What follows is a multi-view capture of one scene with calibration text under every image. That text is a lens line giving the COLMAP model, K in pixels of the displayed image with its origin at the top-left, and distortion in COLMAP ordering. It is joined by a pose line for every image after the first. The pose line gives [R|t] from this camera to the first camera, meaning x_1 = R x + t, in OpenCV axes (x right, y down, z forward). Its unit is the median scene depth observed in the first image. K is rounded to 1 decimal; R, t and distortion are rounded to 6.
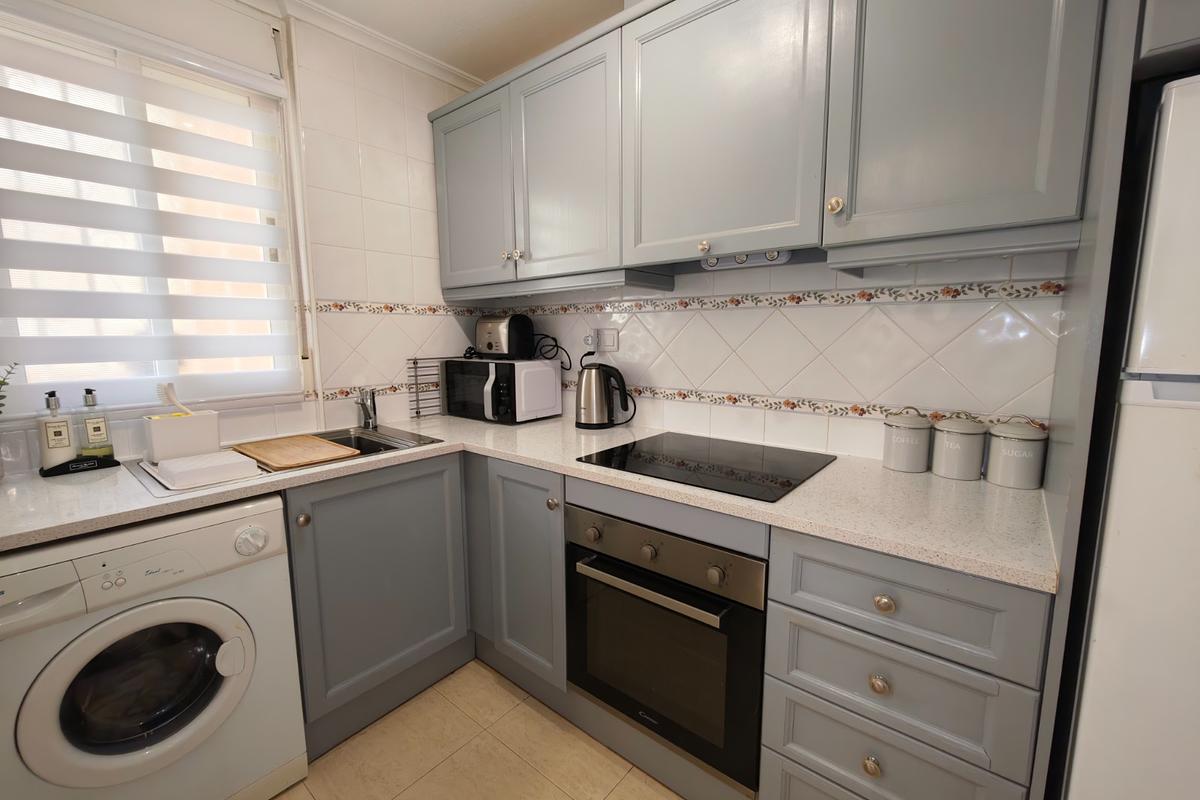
lens RADIAL K [[498.7, 0, 597.6], [0, 498.7, 401.9], [0, 0, 1]] dist [0.001561, 0.000819]
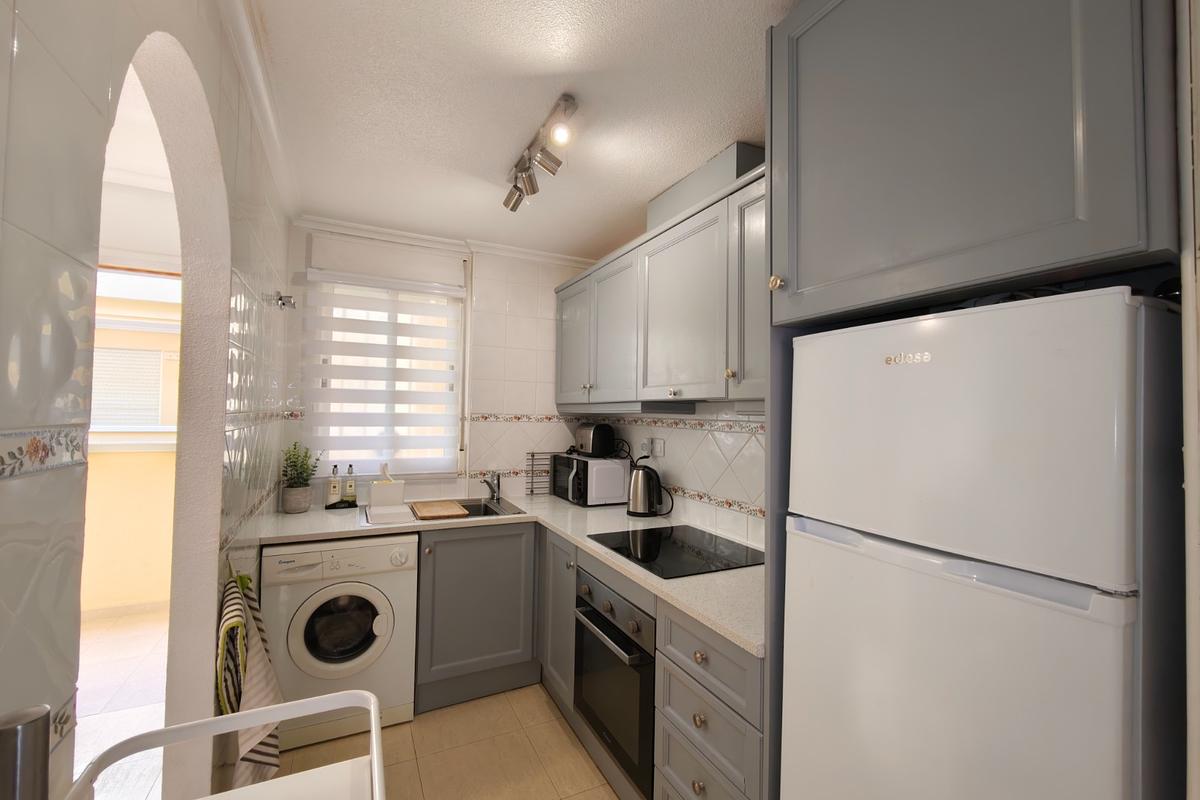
lens RADIAL K [[498.7, 0, 597.6], [0, 498.7, 401.9], [0, 0, 1]] dist [0.001561, 0.000819]
pose [[0.913077, 0.015204, -0.407505, 0.455597], [-0.080472, 0.986372, -0.143509, -0.048506], [0.399769, 0.163828, 0.901856, -0.277769]]
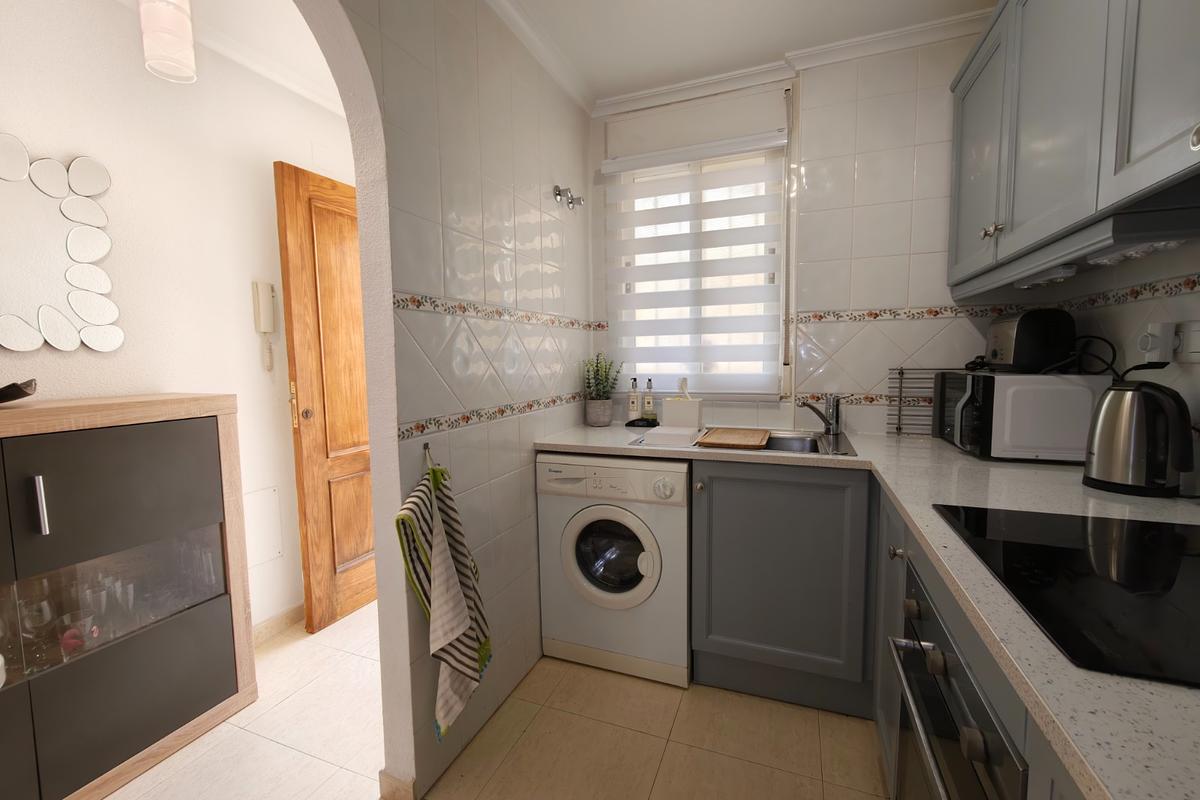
lens RADIAL K [[500.2, 0, 597.2], [0, 500.2, 401.2], [0, 0, 1]] dist [-0.000521, 0.000876]
pose [[0.311577, 0.084420, -0.946463, 0.385612], [-0.119328, 0.991637, 0.049166, -0.008708], [0.942699, 0.097621, 0.319045, 0.242173]]
